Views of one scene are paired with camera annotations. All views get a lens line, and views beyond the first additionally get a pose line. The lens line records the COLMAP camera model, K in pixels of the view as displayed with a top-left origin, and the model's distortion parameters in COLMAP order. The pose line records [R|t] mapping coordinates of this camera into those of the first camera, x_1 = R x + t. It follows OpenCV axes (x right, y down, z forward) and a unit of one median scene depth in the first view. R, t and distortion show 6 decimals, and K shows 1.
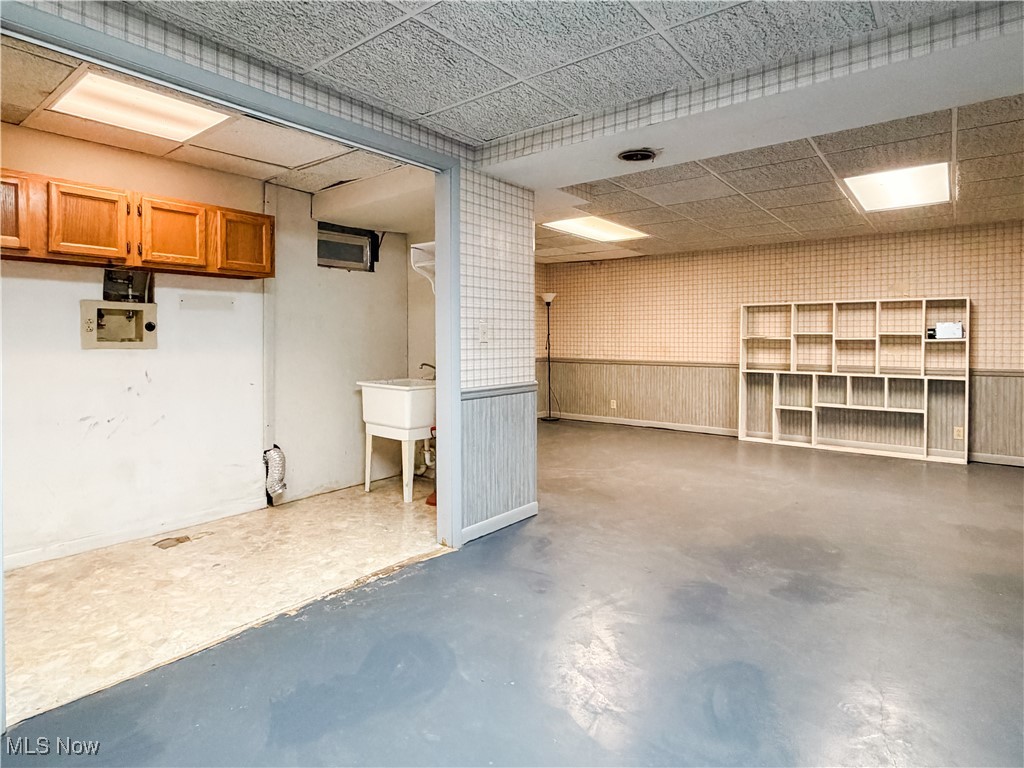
lens RADIAL K [[560.2, 0, 505.4], [0, 560.2, 338.6], [0, 0, 1]] dist [-0.001992, 0.001095]
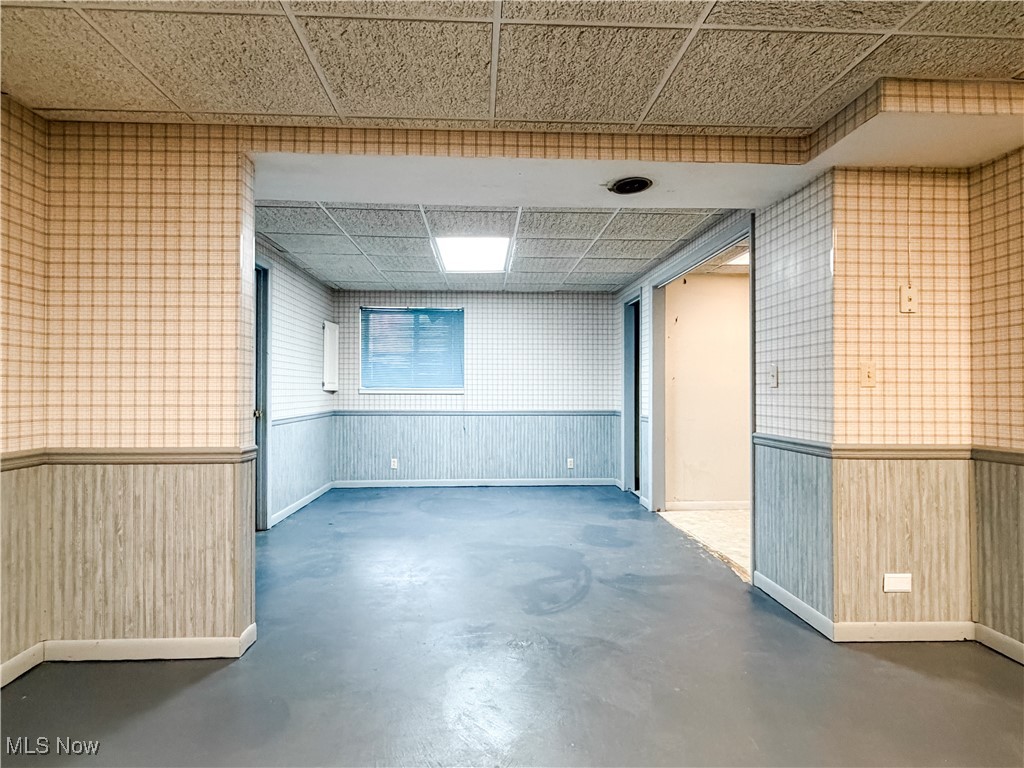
lens RADIAL K [[560.2, 0, 516.0], [0, 560.2, 386.9], [0, 0, 1]] dist [-0.001992, 0.001095]
pose [[-0.740439, -0.009279, -0.672060, 1.003928], [-0.004767, 0.999952, -0.008554, 0.017928], [0.672107, -0.003130, -0.740448, 1.571257]]
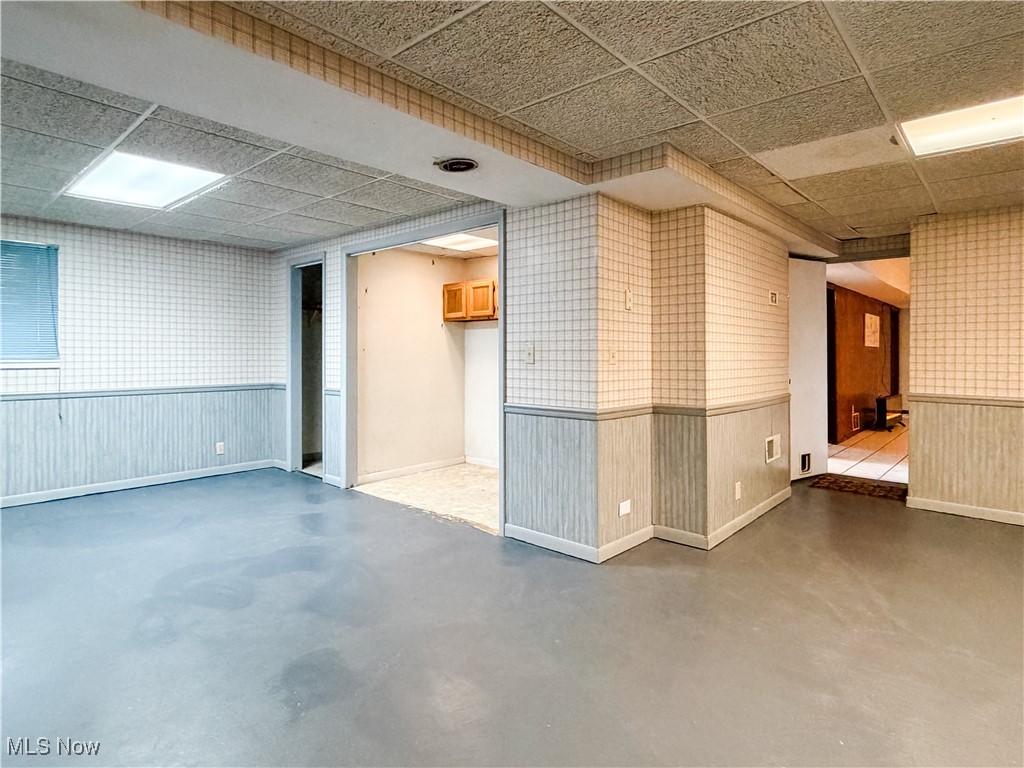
lens RADIAL K [[560.2, 0, 522.8], [0, 560.2, 357.6], [0, 0, 1]] dist [-0.001992, 0.001095]
pose [[-0.040516, 0.000766, -0.999179, 1.167407], [-0.003871, 0.999992, 0.000924, -0.006193], [0.999171, 0.003906, -0.040512, 1.159956]]
